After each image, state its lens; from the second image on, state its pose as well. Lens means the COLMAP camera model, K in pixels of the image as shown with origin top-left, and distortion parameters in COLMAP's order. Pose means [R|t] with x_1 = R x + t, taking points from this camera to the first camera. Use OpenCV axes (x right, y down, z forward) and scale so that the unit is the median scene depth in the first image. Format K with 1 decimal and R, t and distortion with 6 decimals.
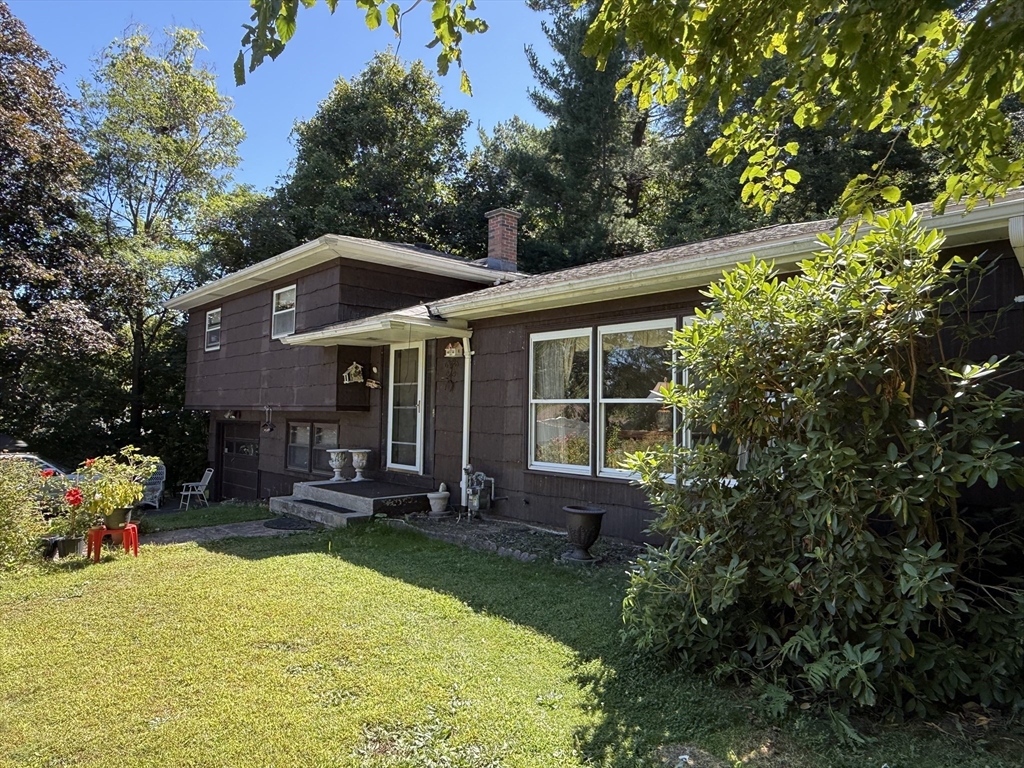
lens RADIAL K [[659.8, 0, 512.0], [0, 659.8, 384.0], [0, 0, 1]] dist [0.000949, 0.000159]
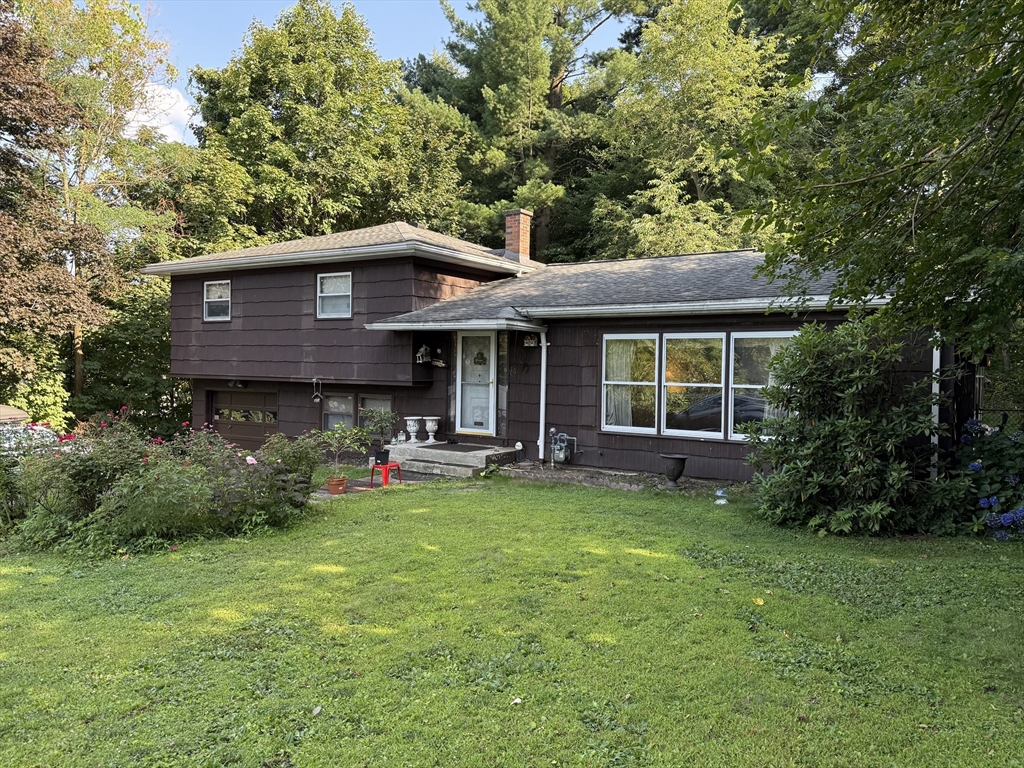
lens RADIAL K [[767.9, 0, 512.0], [0, 767.9, 384.0], [0, 0, 1]] dist [0.045077, 0.000272]
pose [[0.969905, -0.007164, 0.243378, -0.532447], [-0.011273, 0.997174, 0.074276, -0.085141], [-0.243222, -0.074784, 0.967083, -0.501610]]
